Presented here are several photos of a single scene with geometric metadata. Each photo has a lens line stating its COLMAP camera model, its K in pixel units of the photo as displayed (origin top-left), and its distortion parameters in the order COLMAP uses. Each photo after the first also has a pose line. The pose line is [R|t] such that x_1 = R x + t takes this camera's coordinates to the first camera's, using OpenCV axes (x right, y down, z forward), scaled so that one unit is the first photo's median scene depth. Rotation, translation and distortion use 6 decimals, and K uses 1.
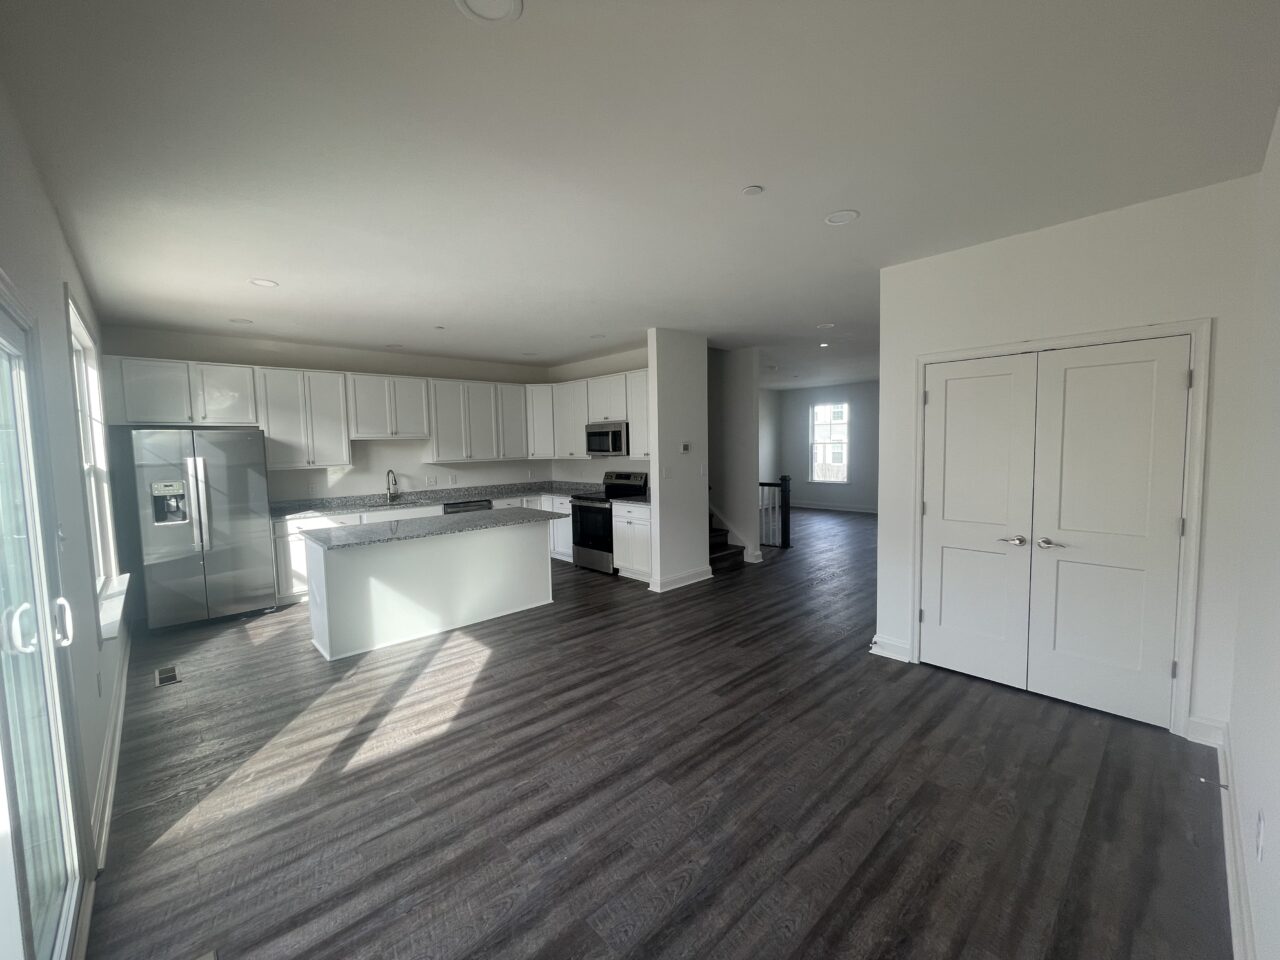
lens RADIAL K [[512.3, 0, 641.9], [0, 512.3, 478.0], [0, 0, 1]] dist [-0.014211, 0.000821]
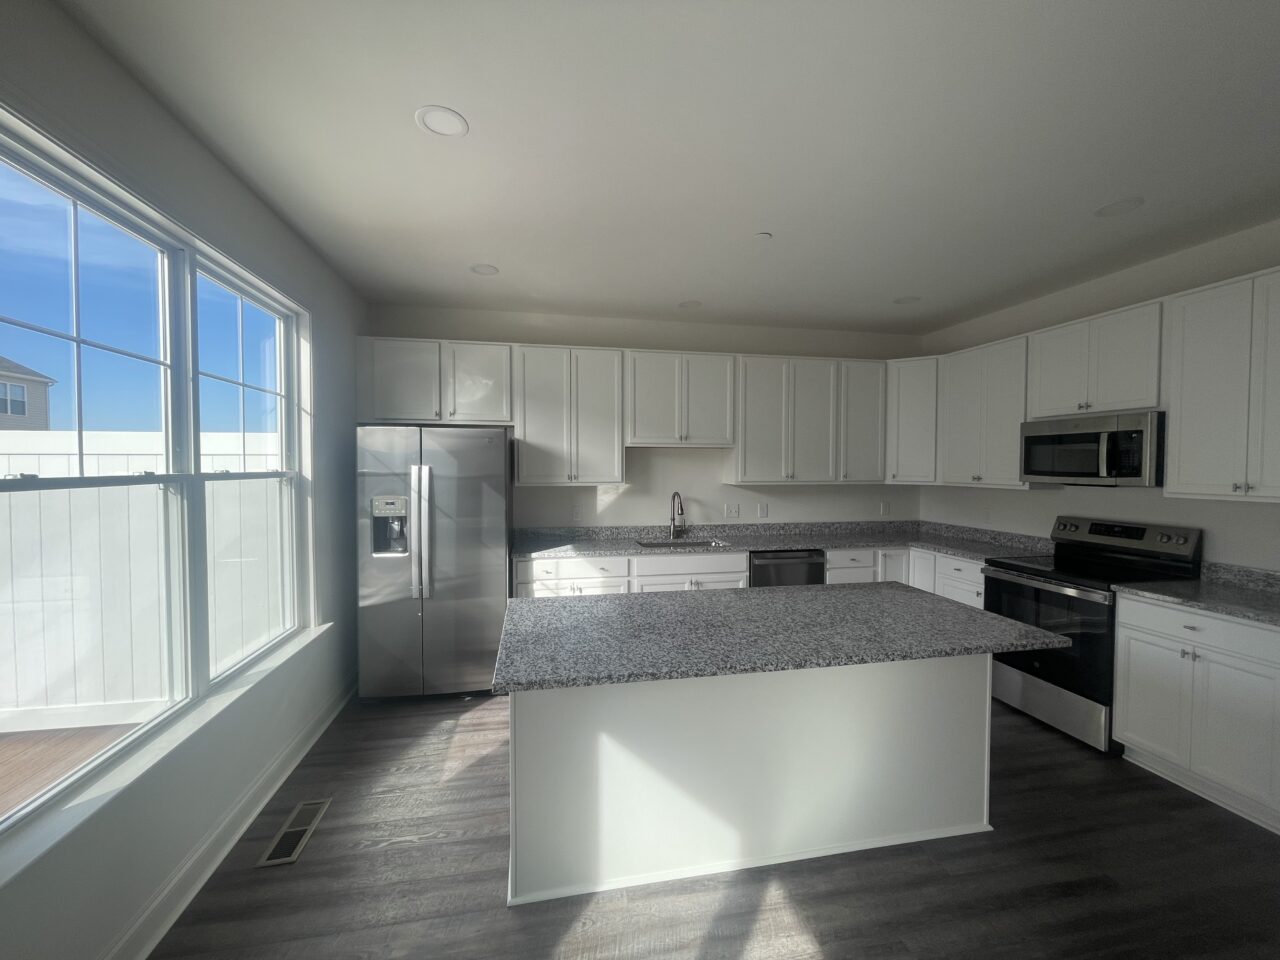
lens RADIAL K [[512.3, 0, 638.5], [0, 512.3, 475.7], [0, 0, 1]] dist [-0.014211, 0.000821]
pose [[0.842495, 0.033982, -0.537631, -0.177533], [-0.056100, 0.998116, -0.024824, -0.018866], [0.535774, 0.051075, 0.842815, 0.416551]]
